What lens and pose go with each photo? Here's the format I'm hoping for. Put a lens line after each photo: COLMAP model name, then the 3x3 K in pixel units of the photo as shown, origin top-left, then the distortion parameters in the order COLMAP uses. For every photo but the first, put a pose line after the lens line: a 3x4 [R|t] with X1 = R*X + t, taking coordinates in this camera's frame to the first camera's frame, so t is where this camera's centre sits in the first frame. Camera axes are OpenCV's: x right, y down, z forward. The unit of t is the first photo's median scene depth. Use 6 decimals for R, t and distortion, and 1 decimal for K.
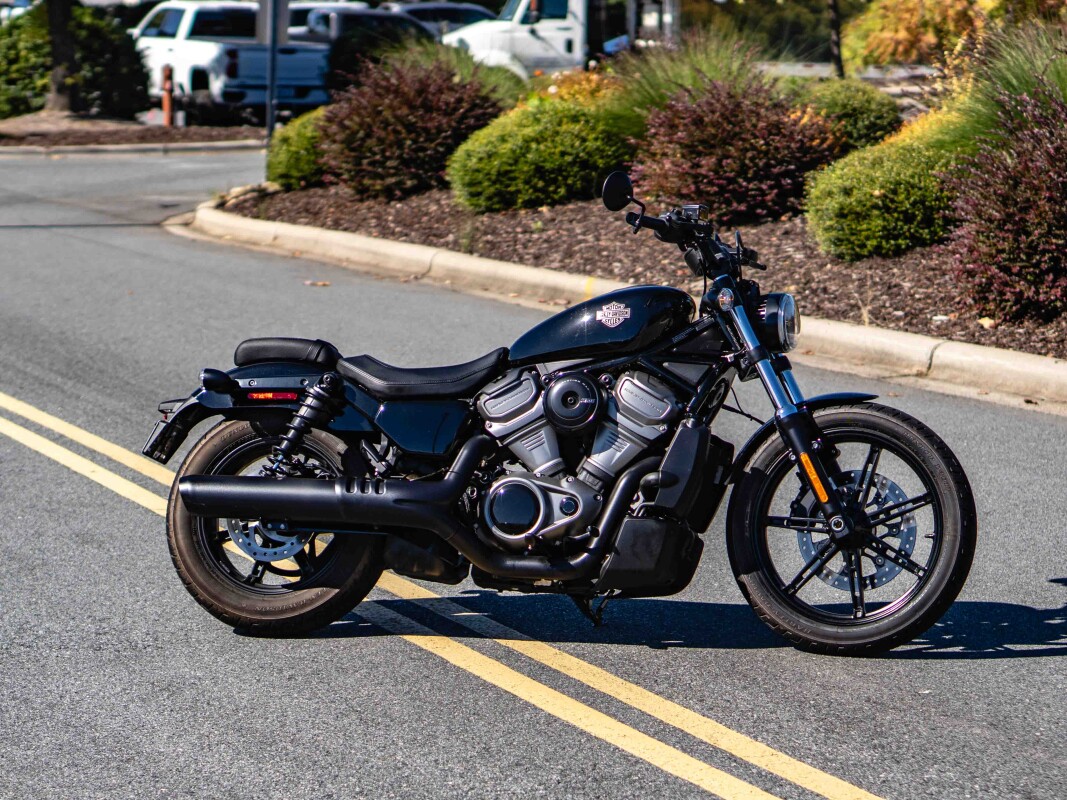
lens RADIAL K [[2965.0, 0, 499.9], [0, 2965.0, 400.3], [0, 0, 1]] dist [0.142352, -0.447356]
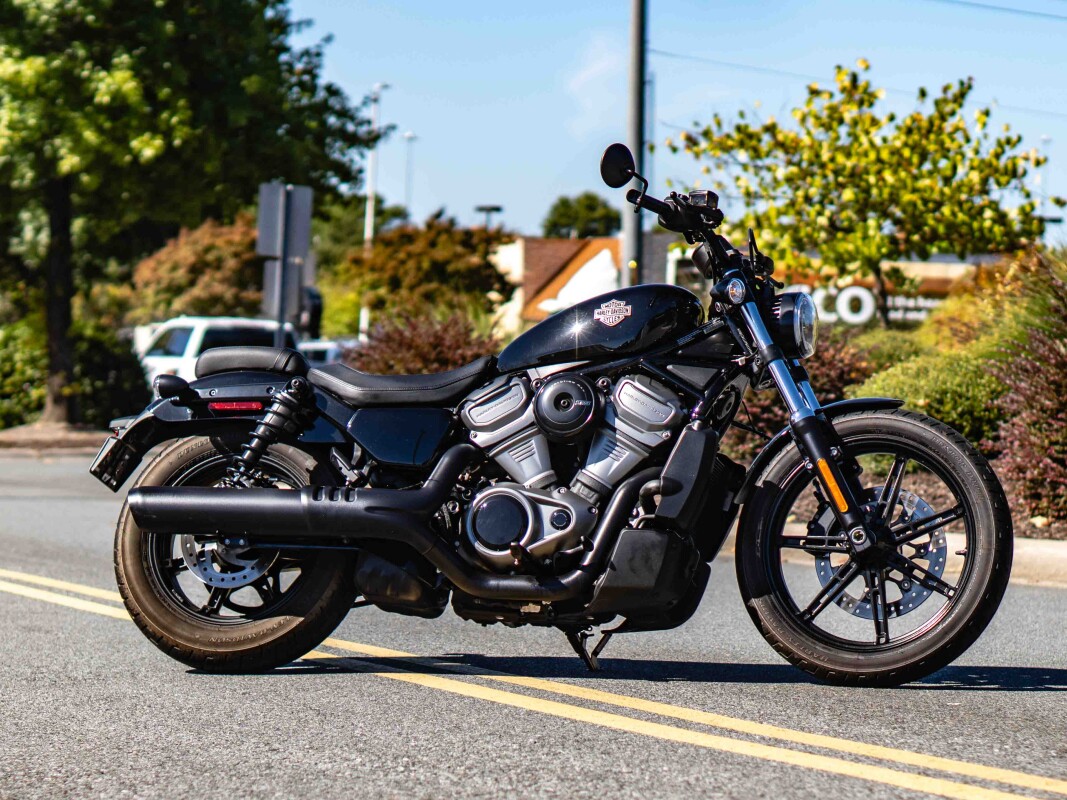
lens RADIAL K [[3189.5, 0, 533.5], [0, 3189.5, 400.0], [0, 0, 1]] dist [0.123247, -0.118770]
pose [[0.999894, 0.014567, 0.000594, 0.013829], [-0.014399, 0.993096, -0.116419, 0.111321], [-0.002286, 0.116398, 0.993200, 0.035108]]
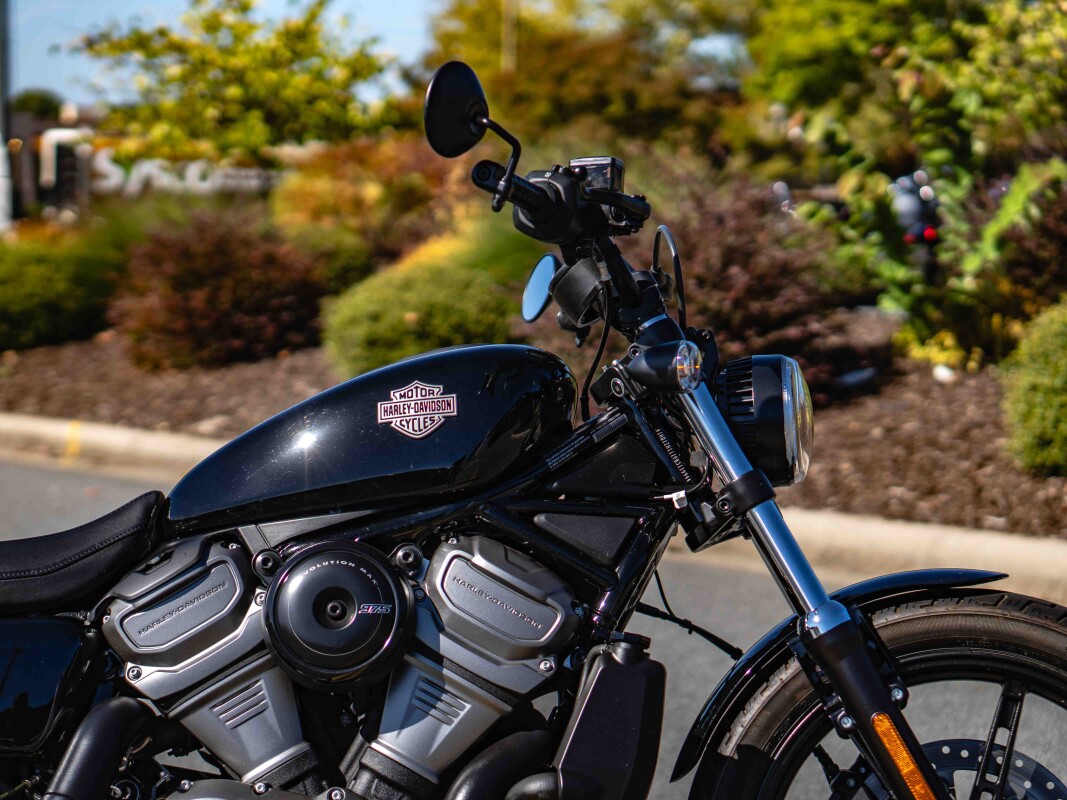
lens RADIAL K [[2534.1, 0, 533.5], [0, 2534.1, 400.0], [0, 0, 1]] dist [0.125301, -0.474368]
pose [[0.973339, -0.019112, 0.228574, -0.031145], [0.031784, 0.998147, -0.051884, -0.010161], [-0.227159, 0.057766, 0.972143, 0.628928]]
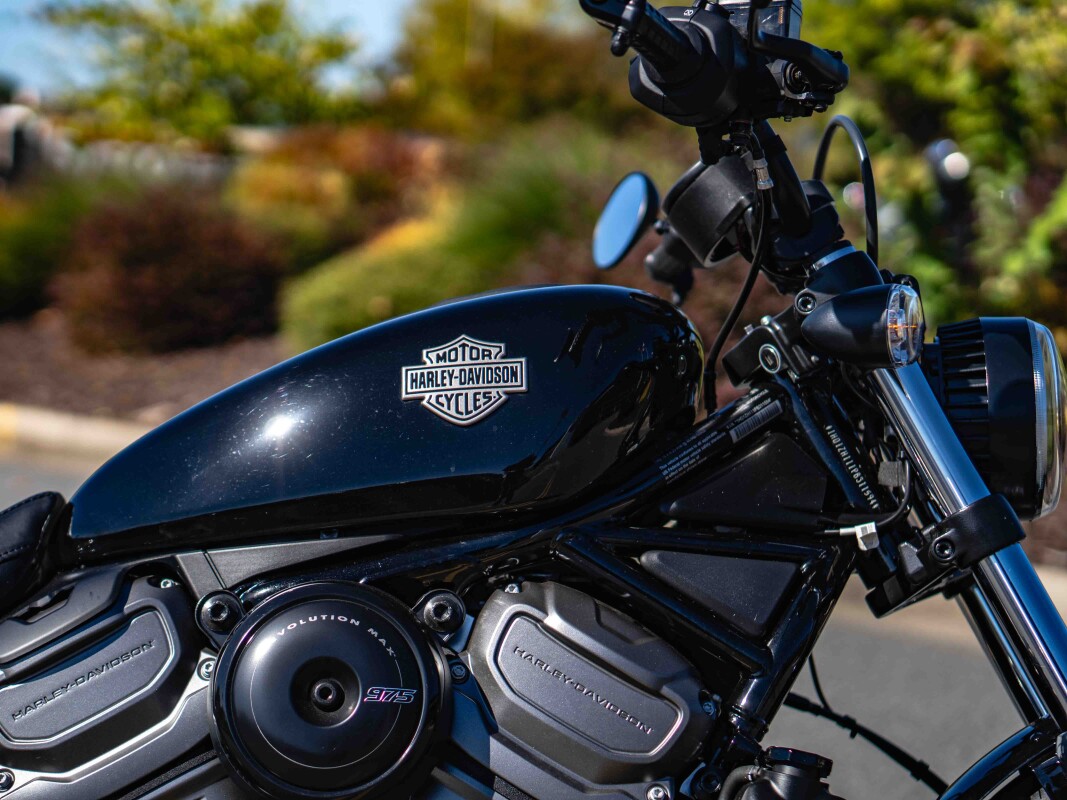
lens RADIAL K [[2542.4, 0, 478.7], [0, 2542.4, 399.9], [0, 0, 1]] dist [0.097013, 0.193296]
pose [[0.973758, 0.017399, 0.226918, -0.015024], [-0.005213, 0.998517, -0.054191, -0.013931], [-0.227525, 0.051586, 0.972405, 0.765256]]
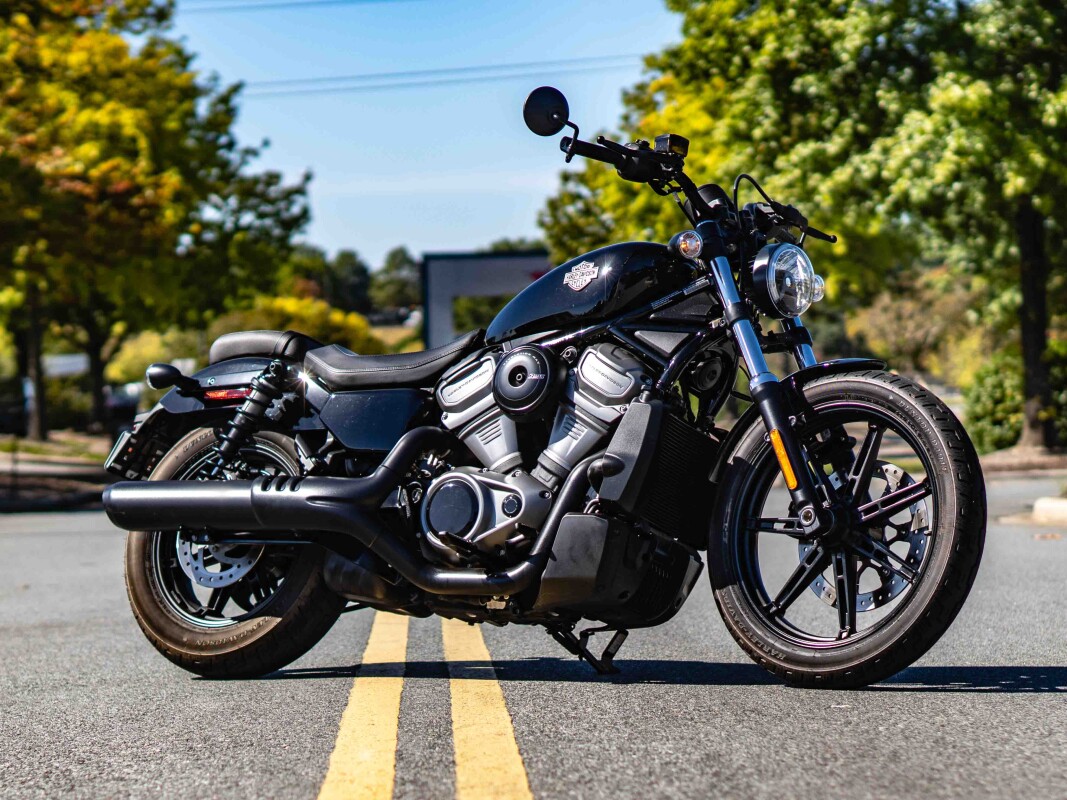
lens RADIAL K [[3189.5, 0, 533.5], [0, 3189.5, 400.0], [0, 0, 1]] dist [0.123247, -0.118770]
pose [[0.945172, -0.019013, -0.326020, 0.311580], [-0.021607, 0.992476, -0.120521, 0.111208], [0.325858, 0.120957, 0.937649, 0.175508]]
